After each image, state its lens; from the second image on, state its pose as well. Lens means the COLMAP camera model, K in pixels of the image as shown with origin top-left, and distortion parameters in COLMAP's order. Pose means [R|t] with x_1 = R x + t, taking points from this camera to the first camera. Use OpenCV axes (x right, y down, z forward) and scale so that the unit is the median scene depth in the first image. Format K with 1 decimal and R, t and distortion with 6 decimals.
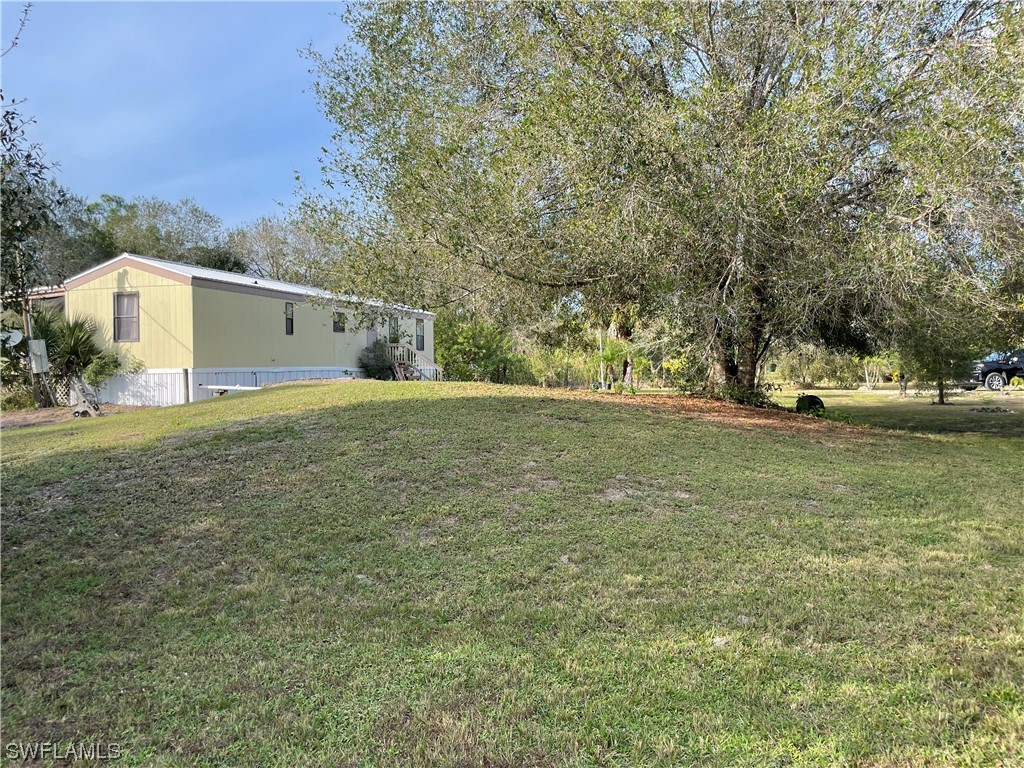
lens RADIAL K [[775.6, 0, 512.0], [0, 775.6, 383.5], [0, 0, 1]] dist [-0.000950, -0.000317]
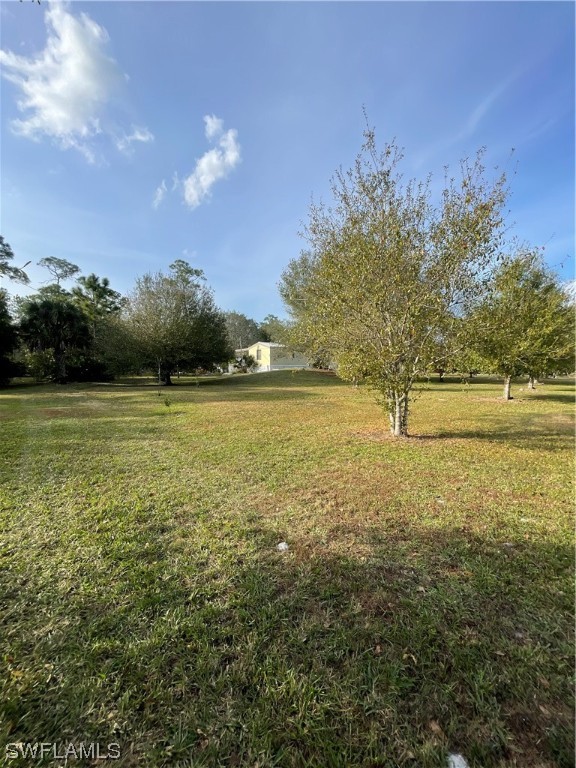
lens RADIAL K [[309.4, 0, 288.1], [0, 309.4, 384.3], [0, 0, 1]] dist [0.015520, 0.000449]
pose [[0.895658, 0.027741, -0.443876, 0.556479], [-0.006013, 0.998717, 0.050284, 0.002730], [0.444702, -0.042368, 0.894676, -0.700101]]
